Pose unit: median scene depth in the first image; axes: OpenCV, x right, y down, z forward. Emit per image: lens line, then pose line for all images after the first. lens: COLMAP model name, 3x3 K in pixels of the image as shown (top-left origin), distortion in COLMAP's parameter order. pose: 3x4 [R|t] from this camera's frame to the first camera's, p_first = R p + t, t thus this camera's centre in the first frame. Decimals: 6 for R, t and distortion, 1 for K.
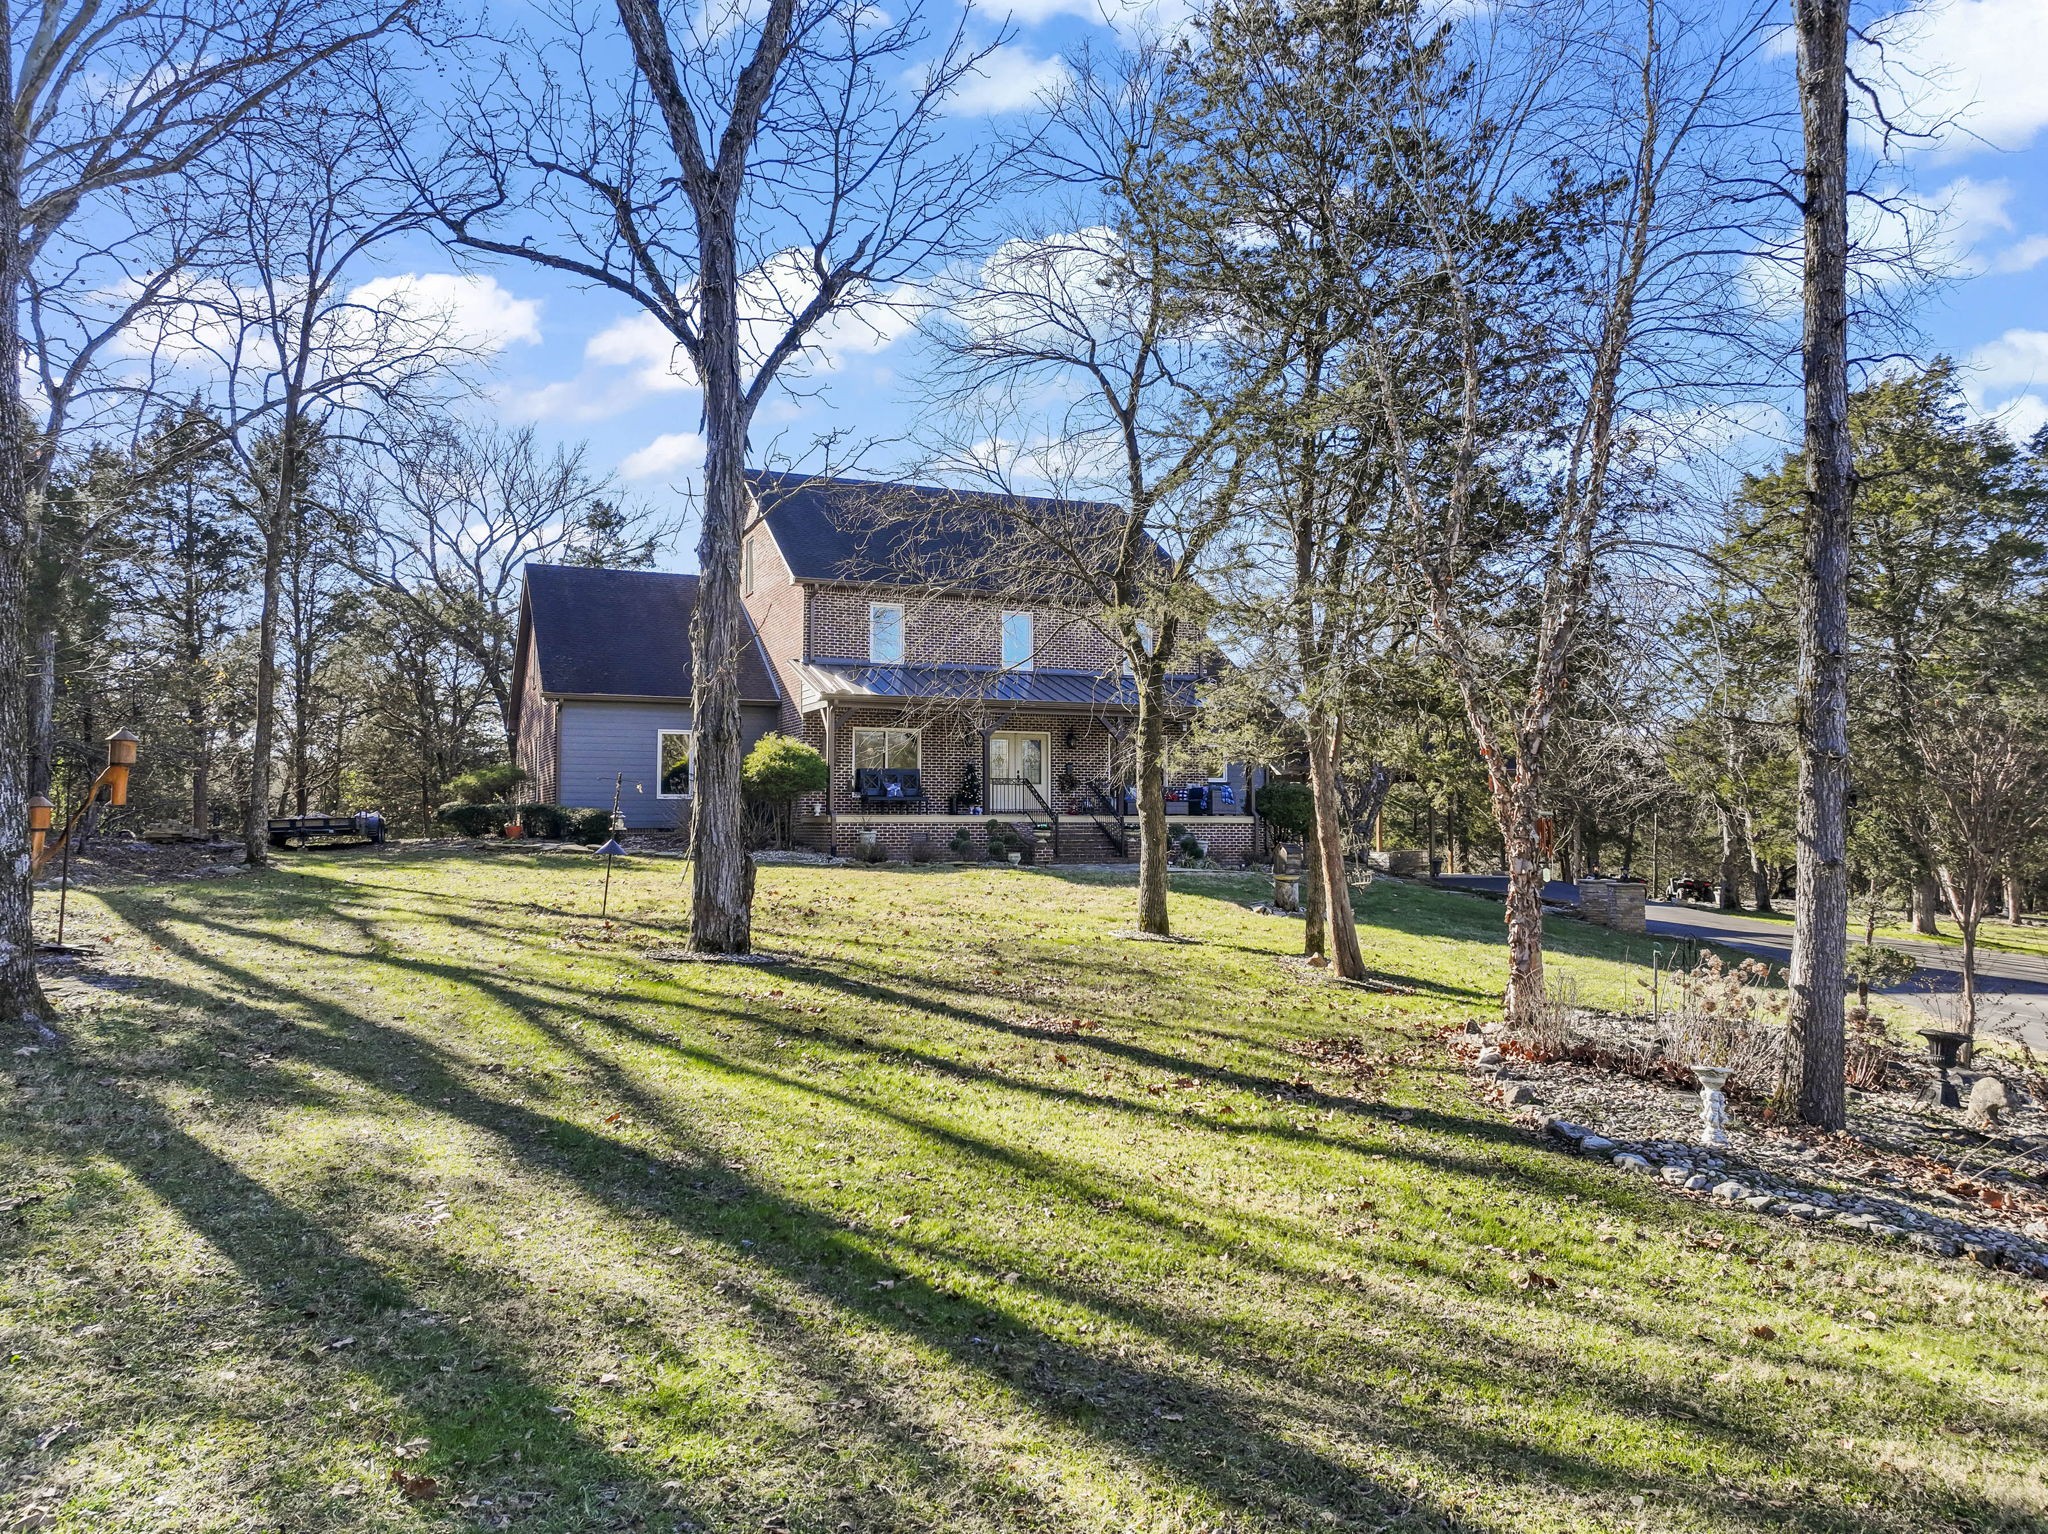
lens RADIAL K [[1454.8, 0, 1015.6], [0, 1454.8, 728.8], [0, 0, 1]] dist [0.002116, -0.002512]
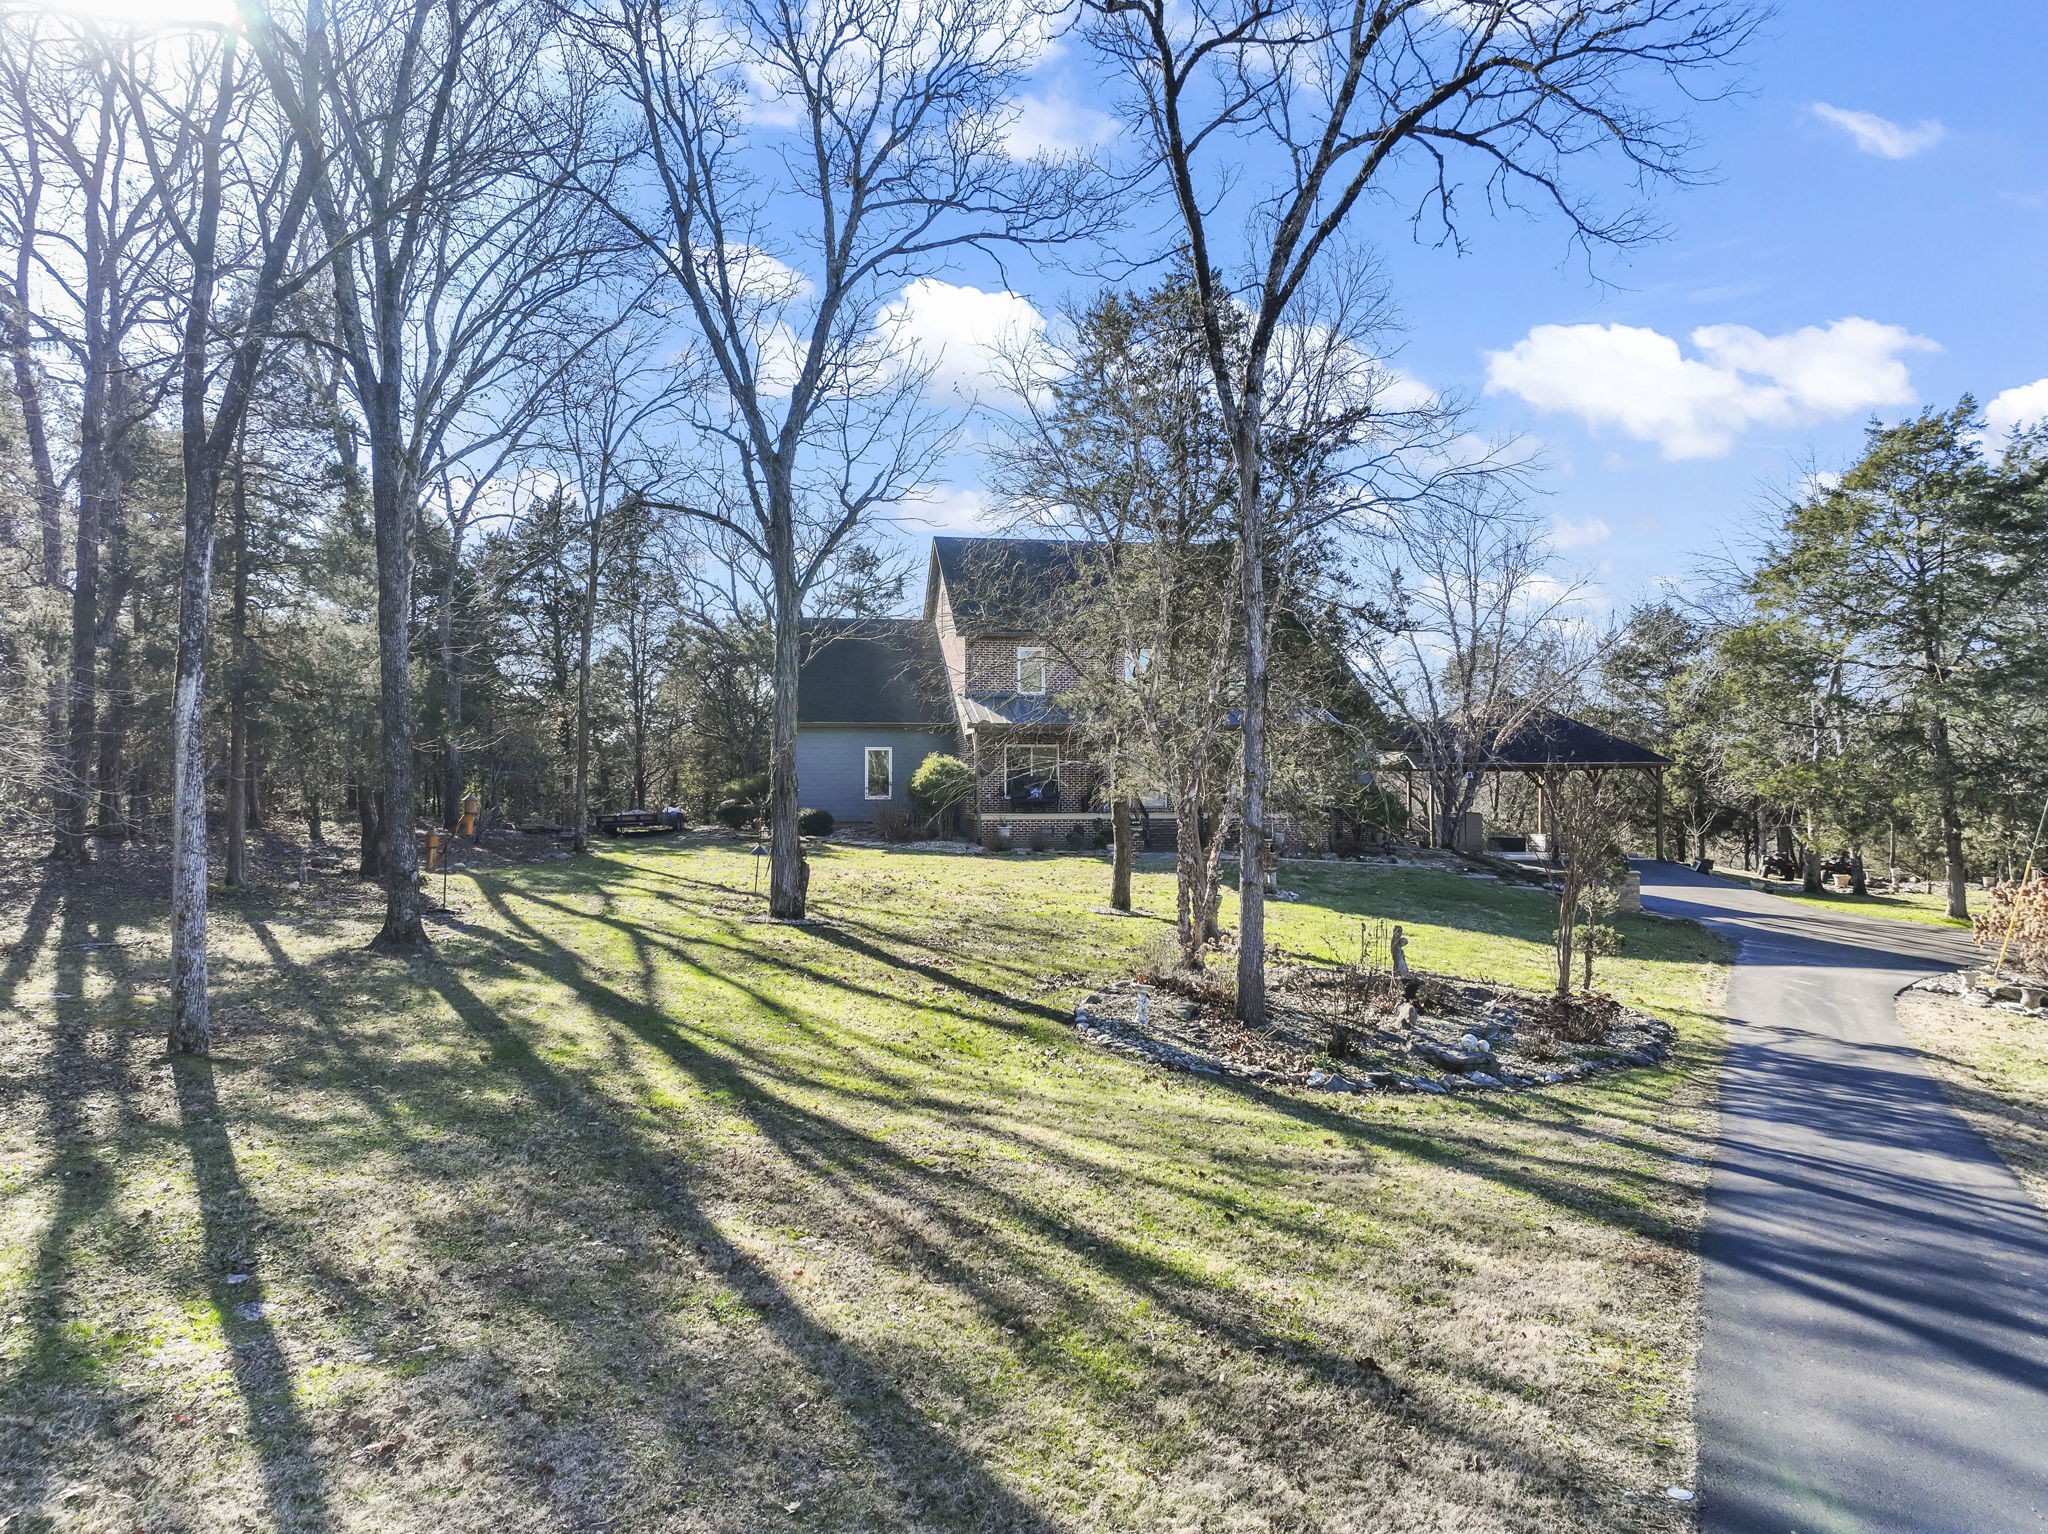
lens RADIAL K [[1453.3, 0, 1024.0], [0, 1453.3, 767.0], [0, 0, 1]] dist [-0.001559, -0.000749]
pose [[0.972414, -0.006528, -0.233171, 0.254555], [0.018843, 0.998540, 0.050627, -0.057100], [0.232500, -0.053624, 0.971117, -0.320733]]
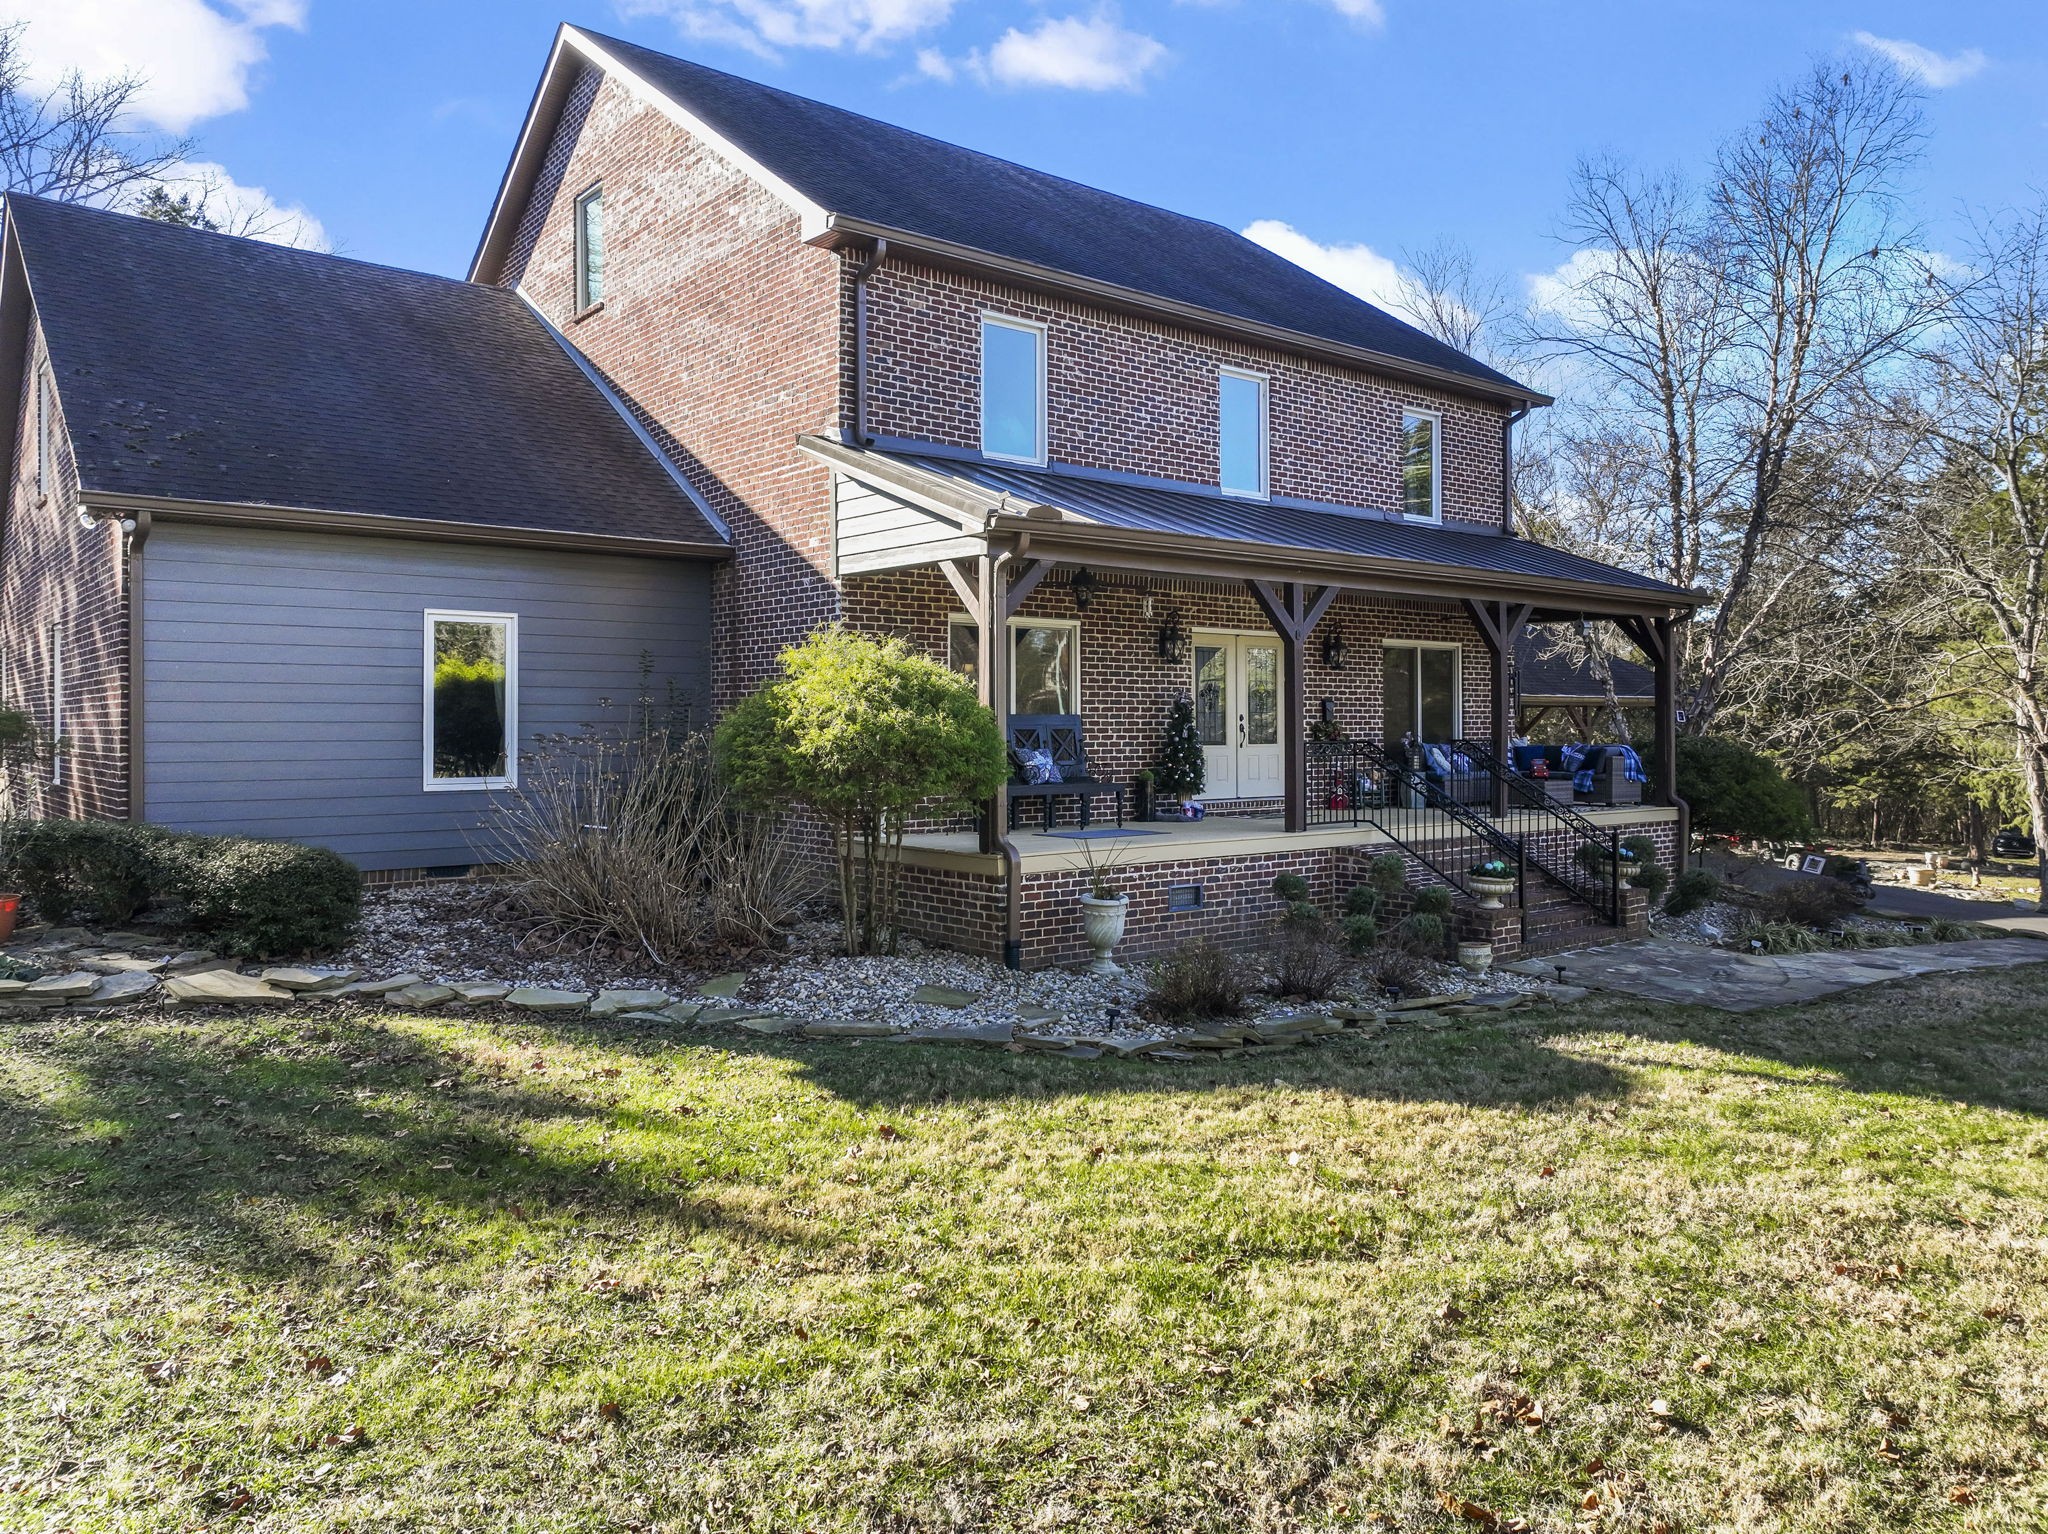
lens RADIAL K [[1454.8, 0, 1015.6], [0, 1454.8, 728.8], [0, 0, 1]] dist [0.002116, -0.002512]
pose [[0.961457, -0.000466, 0.274954, -0.249114], [-0.019452, 0.997378, 0.069710, 0.002756], [-0.274266, -0.072372, 0.958927, 0.728281]]
